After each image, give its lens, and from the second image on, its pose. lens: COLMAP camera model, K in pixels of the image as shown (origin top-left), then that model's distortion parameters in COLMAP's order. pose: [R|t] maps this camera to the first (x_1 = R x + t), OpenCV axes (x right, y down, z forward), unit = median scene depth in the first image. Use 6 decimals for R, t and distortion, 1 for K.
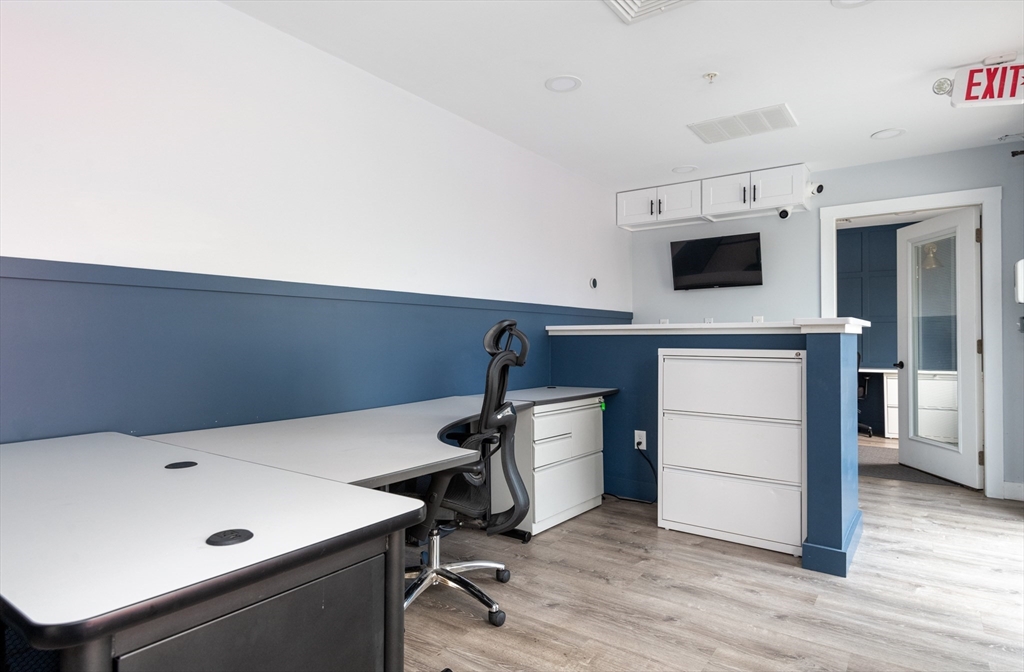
lens RADIAL K [[562.9, 0, 514.7], [0, 562.9, 335.3], [0, 0, 1]] dist [0.006666, -0.004629]
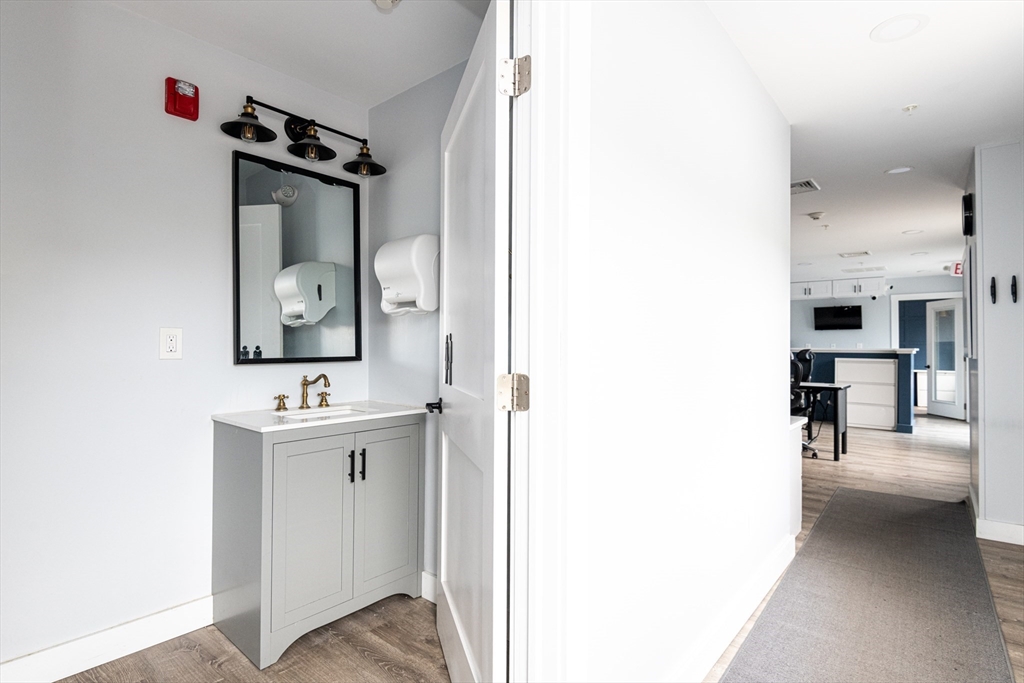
lens RADIAL K [[515.4, 0, 510.2], [0, 515.4, 341.5], [0, 0, 1]] dist [0.004455, -0.007610]
pose [[0.997635, 0.007054, -0.068365, -0.995799], [-0.007443, 0.999957, -0.005445, -0.027688], [0.068324, 0.005941, 0.997645, -1.376693]]
